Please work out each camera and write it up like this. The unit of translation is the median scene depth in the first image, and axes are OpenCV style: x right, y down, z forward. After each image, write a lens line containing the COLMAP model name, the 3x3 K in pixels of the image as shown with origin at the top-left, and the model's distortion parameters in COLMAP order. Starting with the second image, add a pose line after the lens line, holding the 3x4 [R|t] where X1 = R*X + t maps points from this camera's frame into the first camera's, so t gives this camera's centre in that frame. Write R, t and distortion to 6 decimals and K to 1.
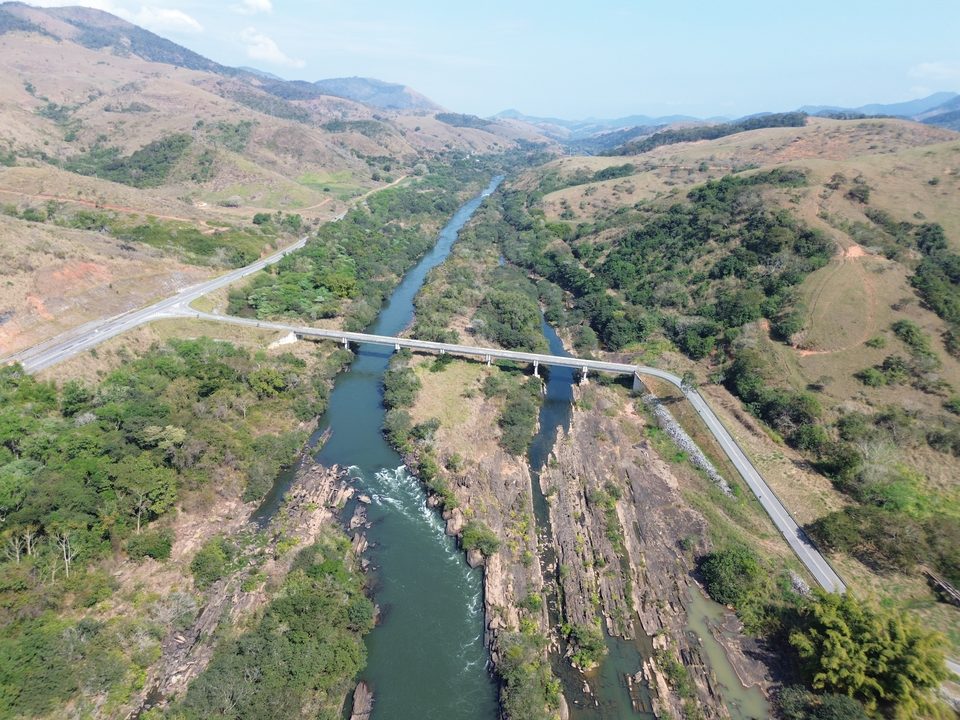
lens RADIAL K [[712.3, 0, 480.0], [0, 712.3, 360.0], [0, 0, 1]] dist [0.076094, -0.059932]
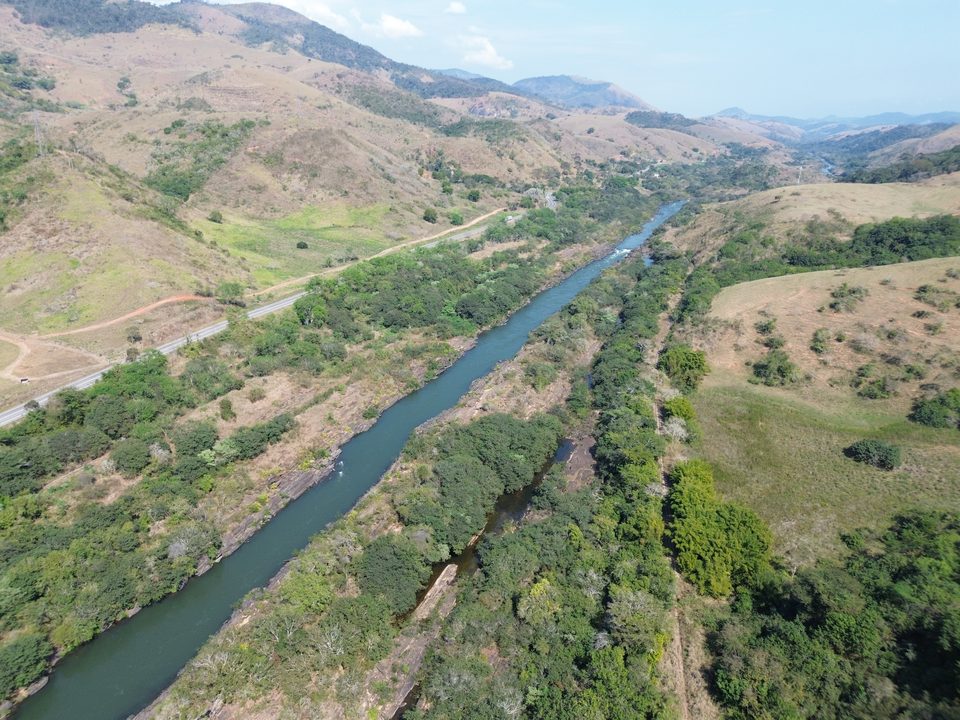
lens RADIAL K [[712.3, 0, 480.0], [0, 712.3, 360.0], [0, 0, 1]] dist [0.076094, -0.059932]
pose [[0.960046, 0.088141, -0.265598, 0.024477], [-0.088498, 0.996019, 0.010648, -0.063606], [0.265479, 0.013283, 0.964025, 0.194514]]
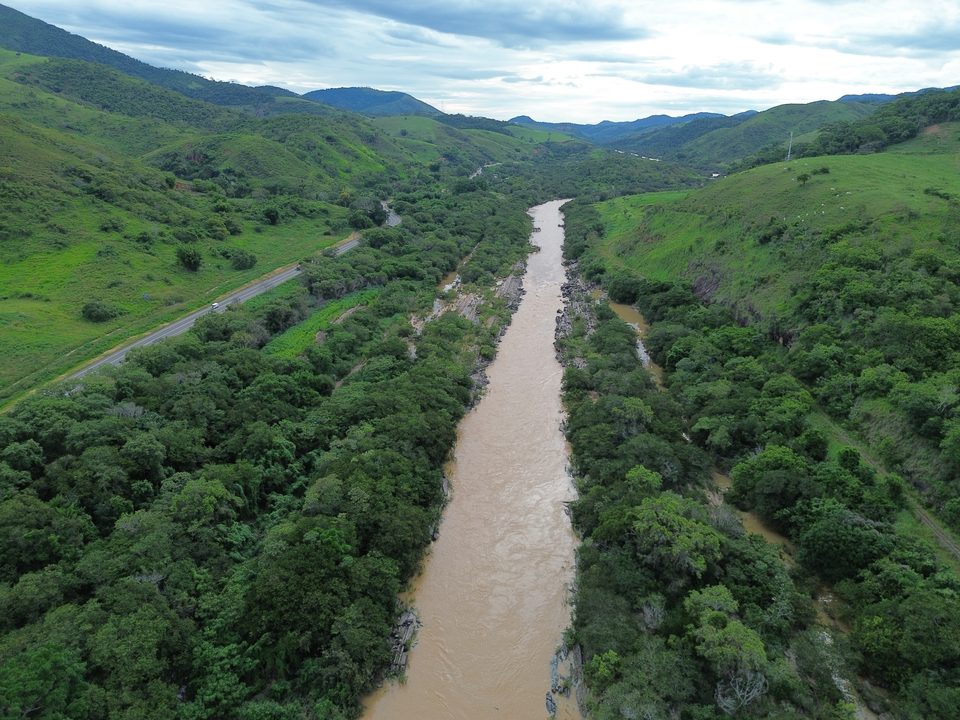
lens RADIAL K [[712.3, 0, 480.0], [0, 712.3, 360.0], [0, 0, 1]] dist [0.076094, -0.059932]
pose [[0.998418, -0.048456, -0.028518, -0.006426], [0.048046, 0.998734, -0.014896, -0.086362], [0.029204, 0.013502, 0.999482, 0.299300]]
